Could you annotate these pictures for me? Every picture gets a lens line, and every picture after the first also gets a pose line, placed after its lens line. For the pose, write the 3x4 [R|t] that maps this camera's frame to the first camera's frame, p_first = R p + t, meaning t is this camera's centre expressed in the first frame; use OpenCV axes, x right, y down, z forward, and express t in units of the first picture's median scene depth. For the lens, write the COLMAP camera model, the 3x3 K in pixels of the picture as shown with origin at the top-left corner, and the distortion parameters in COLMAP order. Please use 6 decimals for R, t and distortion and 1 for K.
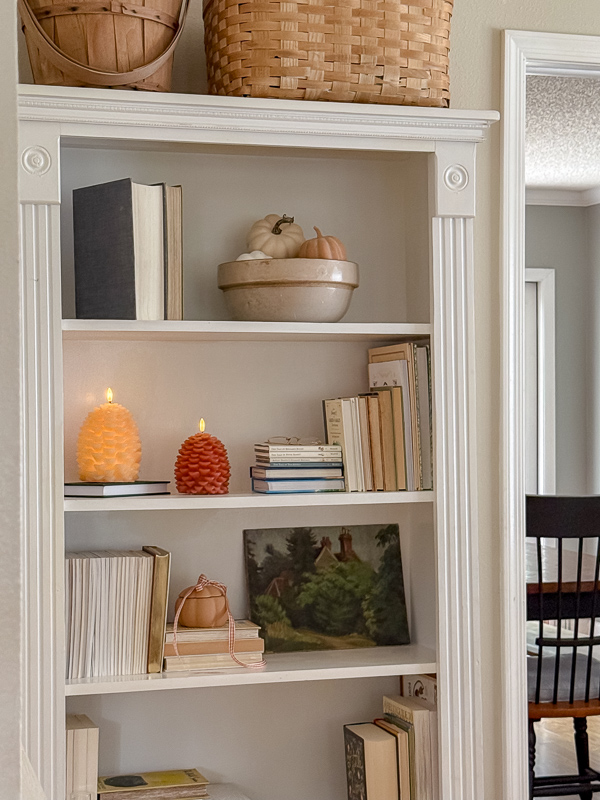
lens RADIAL K [[1534.3, 0, 301.6], [0, 1534.3, 401.1], [0, 0, 1]] dist [0.134444, 0.000000]
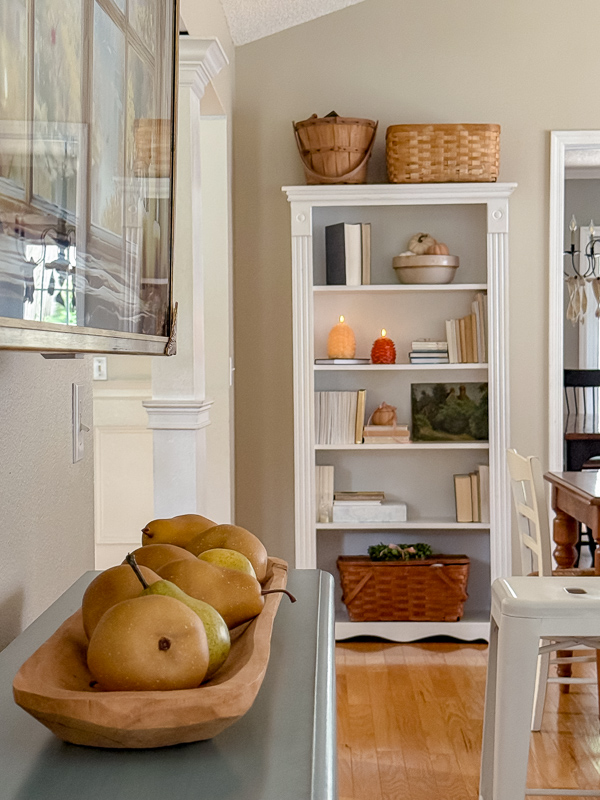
lens RADIAL K [[1534.3, 0, 299.6], [0, 1534.3, 399.7], [0, 0, 1]] dist [0.134444, 0.000000]
pose [[0.946196, 0.007696, -0.323502, 0.530610], [0.005492, 0.999191, 0.039834, 0.023222], [0.323547, -0.039467, 0.945389, -1.101084]]
